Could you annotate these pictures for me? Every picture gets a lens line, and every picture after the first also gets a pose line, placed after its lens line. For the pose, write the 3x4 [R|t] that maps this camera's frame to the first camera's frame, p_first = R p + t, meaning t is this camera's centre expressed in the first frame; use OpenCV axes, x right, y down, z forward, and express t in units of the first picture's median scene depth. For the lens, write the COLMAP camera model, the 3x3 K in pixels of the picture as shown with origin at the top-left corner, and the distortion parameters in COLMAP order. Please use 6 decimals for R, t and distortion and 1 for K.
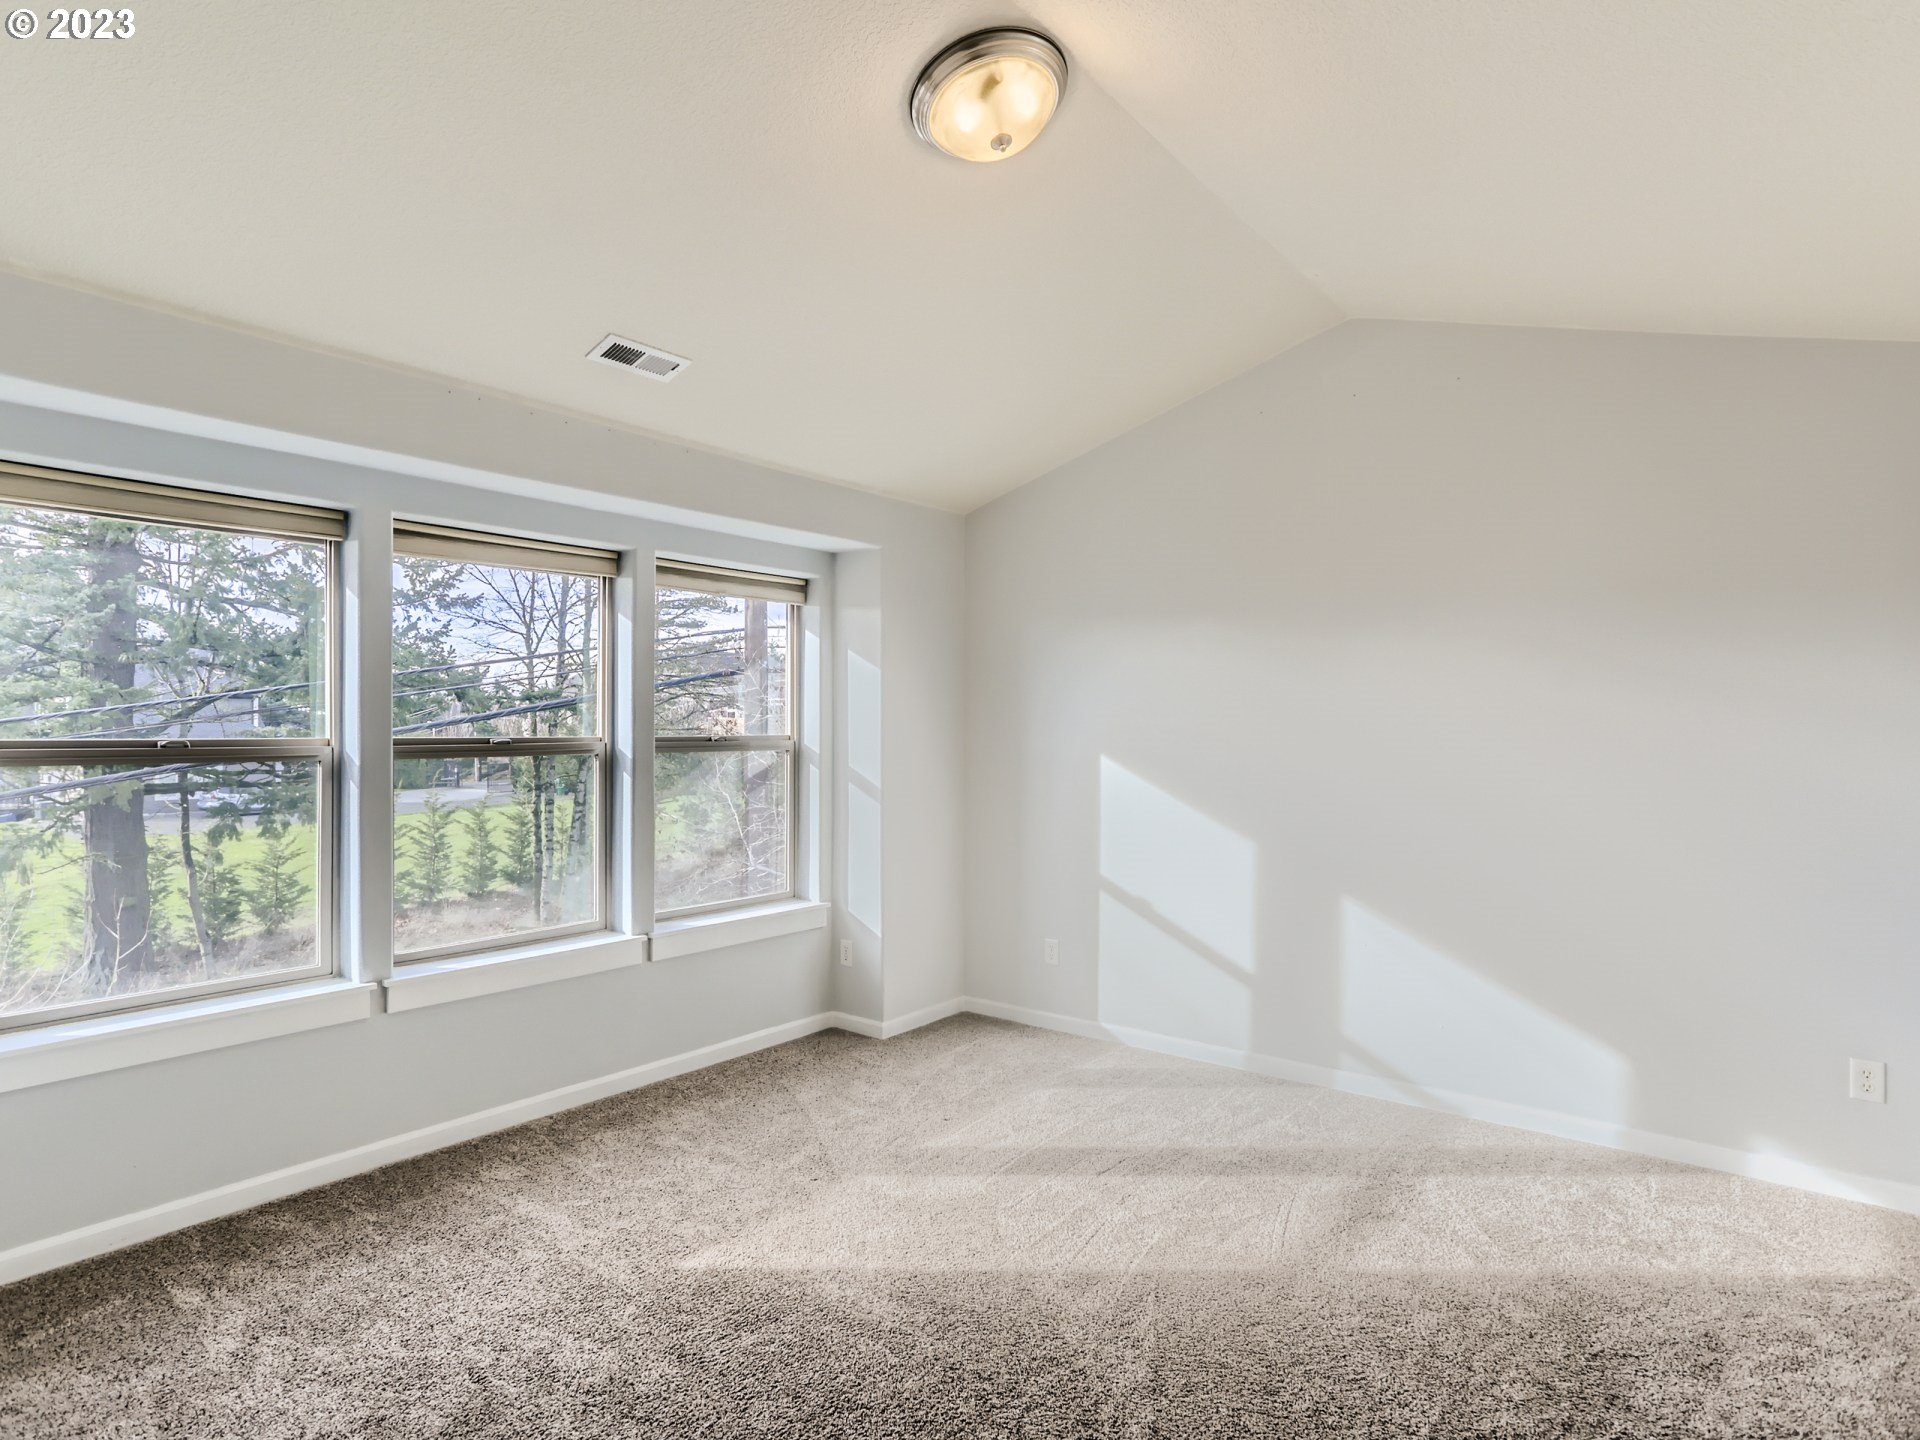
lens RADIAL K [[1046.2, 0, 959.3], [0, 1046.2, 695.9], [0, 0, 1]] dist [-0.033065, 0.019652]
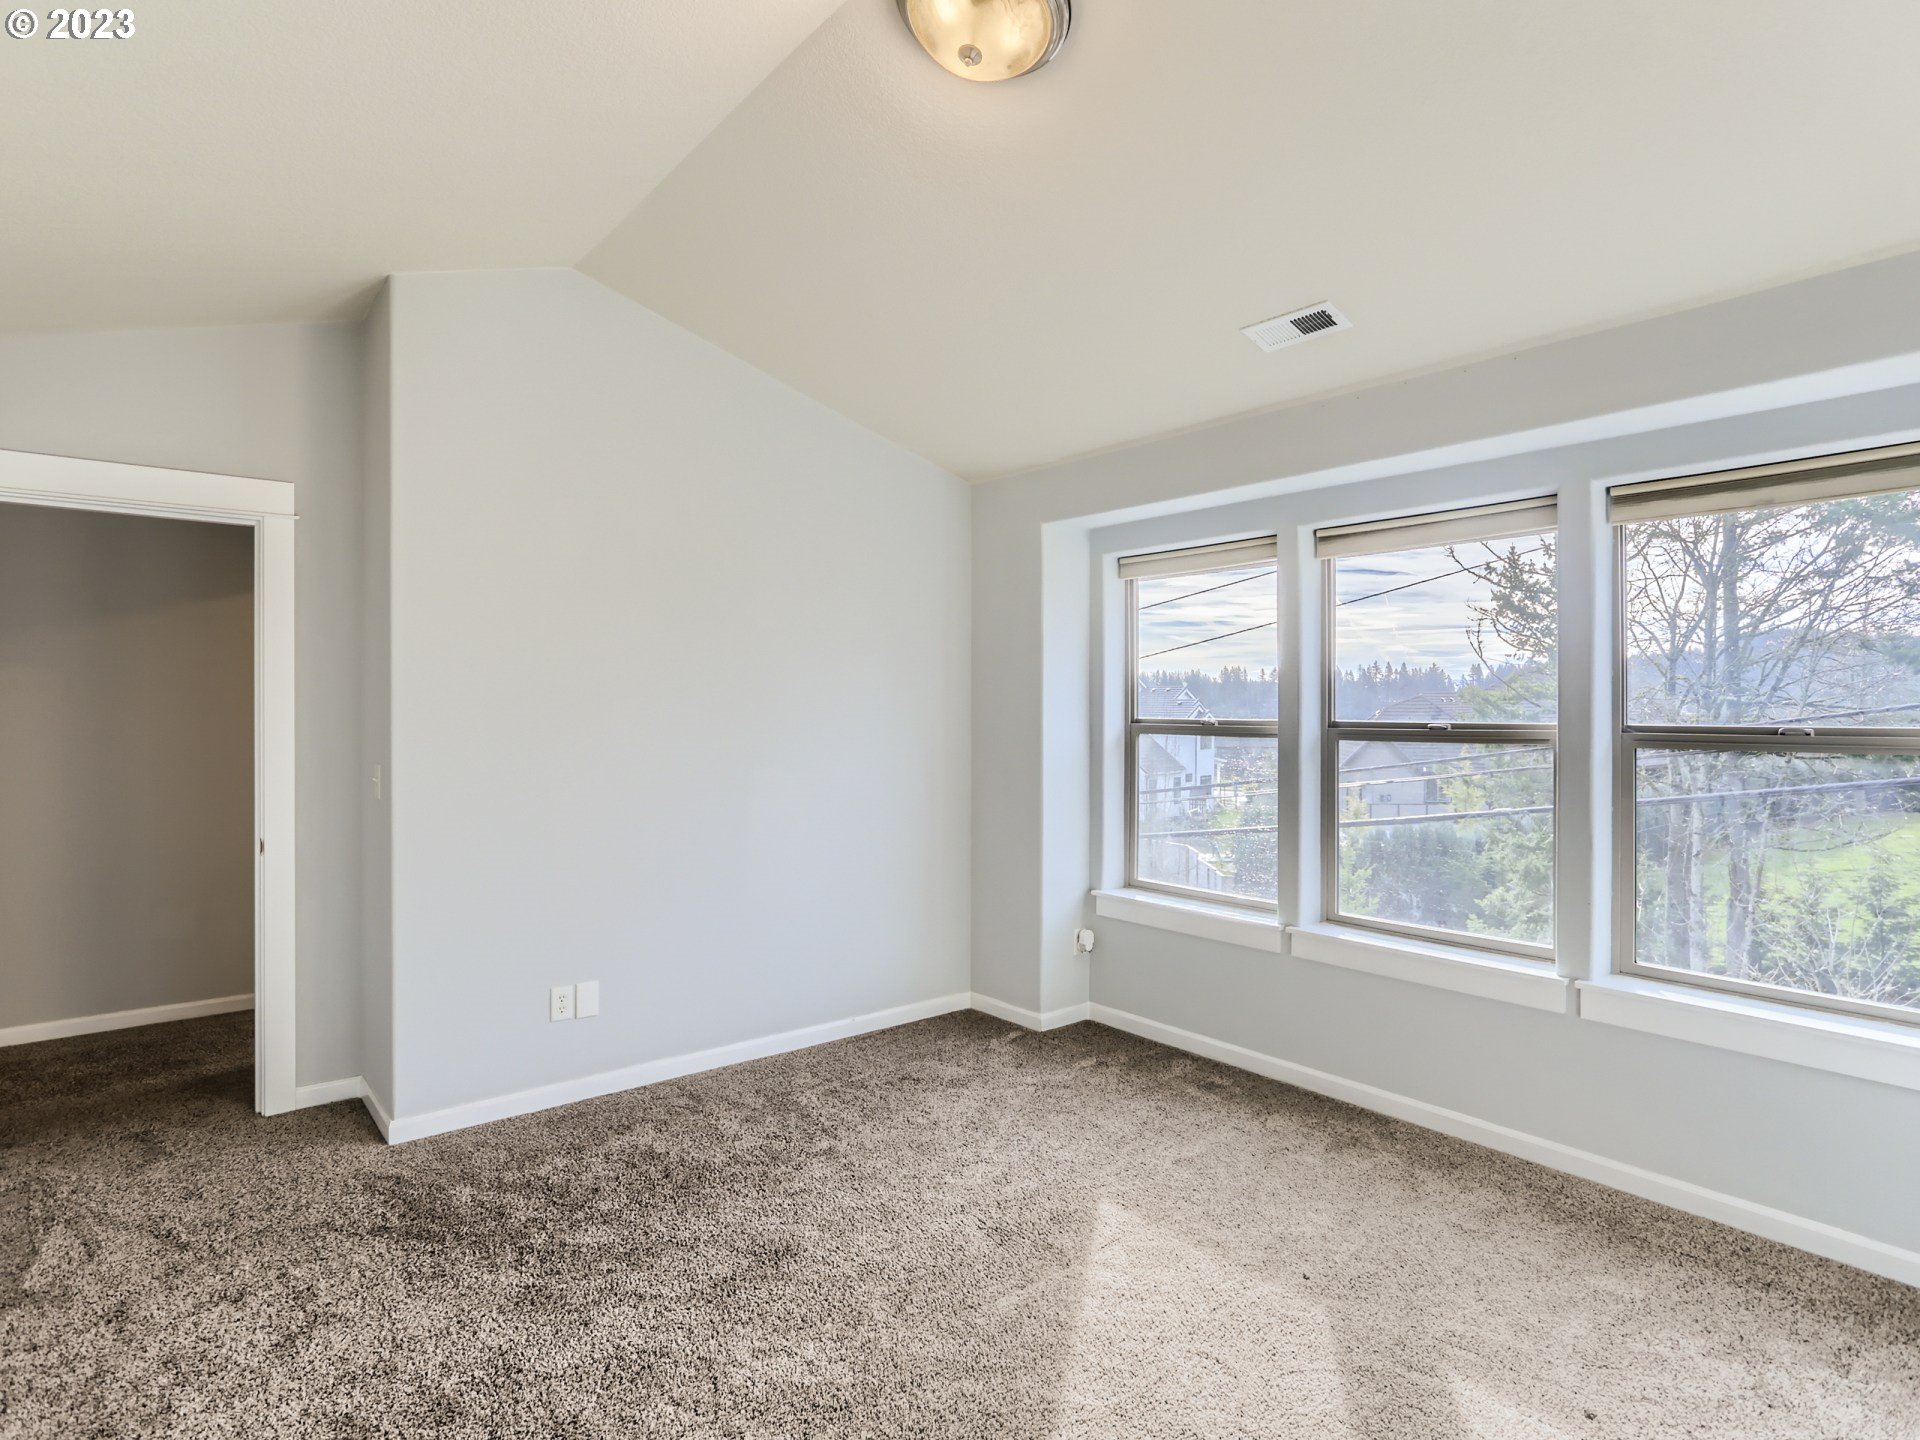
lens RADIAL K [[1046.2, 0, 959.3], [0, 1046.2, 695.9], [0, 0, 1]] dist [-0.033065, 0.019652]
pose [[-0.220144, -0.017876, -0.975304, 0.678830], [0.017859, 0.999591, -0.022352, 0.035848], [0.975304, -0.022339, -0.219734, 0.905415]]
